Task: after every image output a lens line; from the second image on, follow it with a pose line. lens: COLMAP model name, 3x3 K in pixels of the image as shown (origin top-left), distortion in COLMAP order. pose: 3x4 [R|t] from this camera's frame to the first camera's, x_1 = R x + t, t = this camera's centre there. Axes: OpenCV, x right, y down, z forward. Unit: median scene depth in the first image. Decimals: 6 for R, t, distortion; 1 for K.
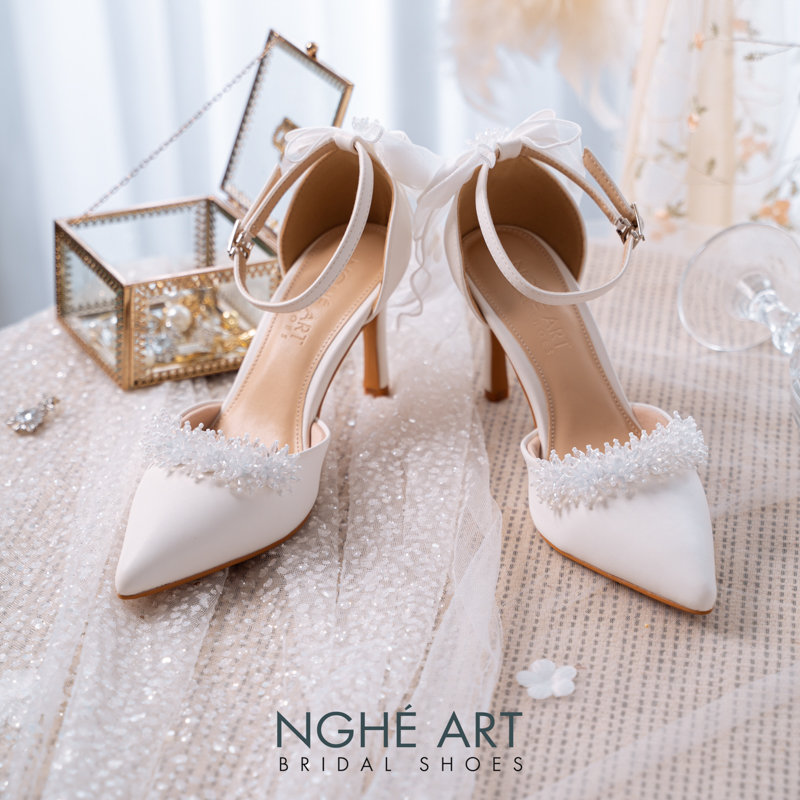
lens RADIAL K [[2168.5, 0, 425.4], [0, 2168.5, 402.2], [0, 0, 1]] dist [0.283873, 0.000000]
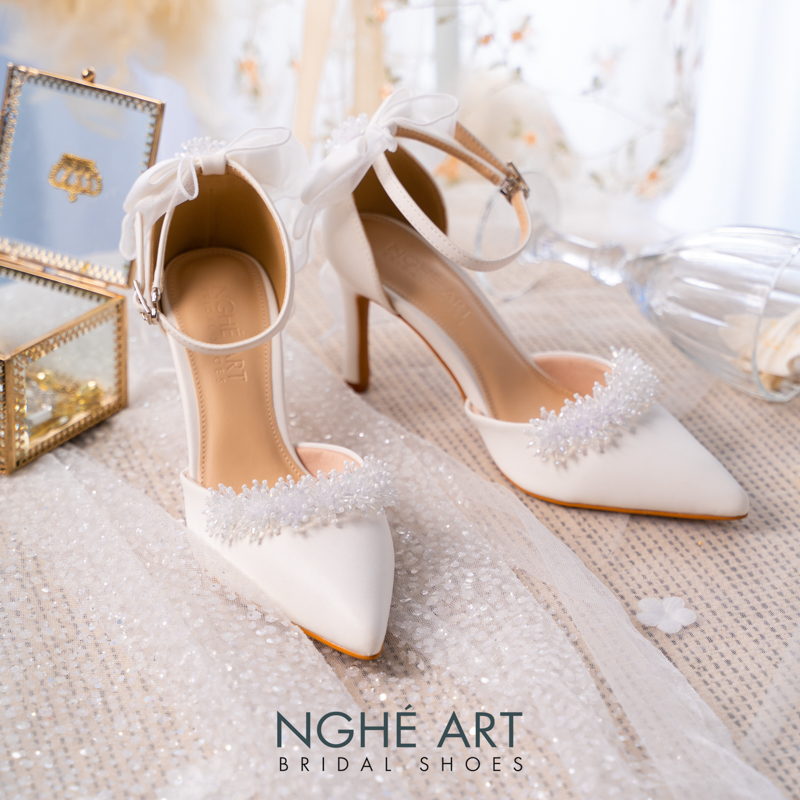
lens RADIAL K [[2168.5, 0, 399.5], [0, 2168.5, 403.9], [0, 0, 1]] dist [0.283873, 0.000000]
pose [[0.861100, -0.235299, 0.450712, -0.461979], [0.238139, 0.969872, 0.051360, -0.048400], [-0.449218, 0.063106, 0.891190, 0.125314]]
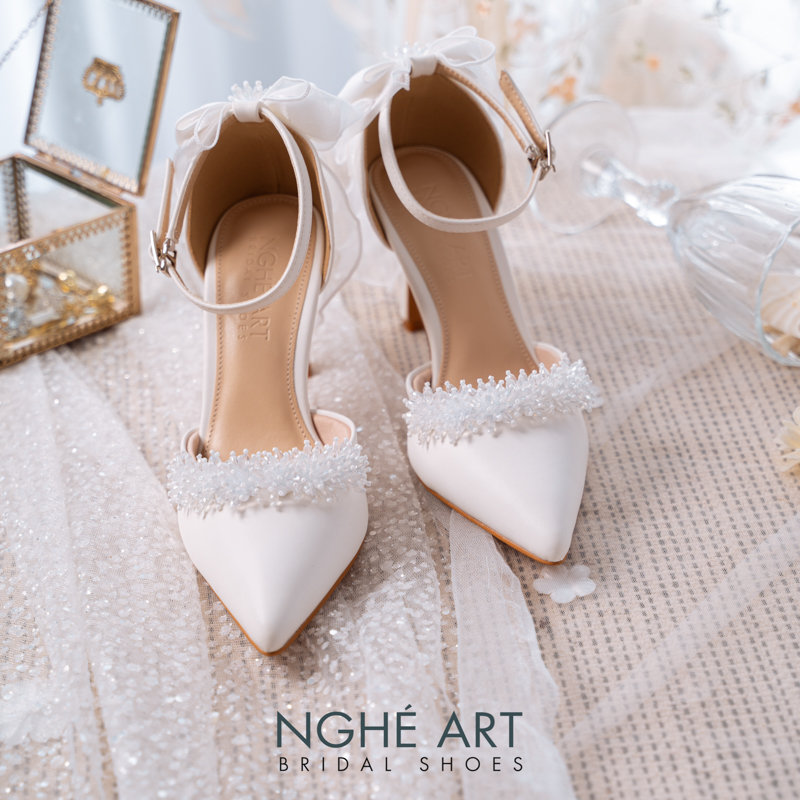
lens RADIAL K [[2168.5, 0, 419.3], [0, 2168.5, 397.5], [0, 0, 1]] dist [0.283873, 0.000000]
pose [[0.957961, -0.173948, 0.228153, -0.203820], [0.165178, 0.984607, 0.057140, -0.020863], [-0.234580, -0.017052, 0.971947, 0.056777]]
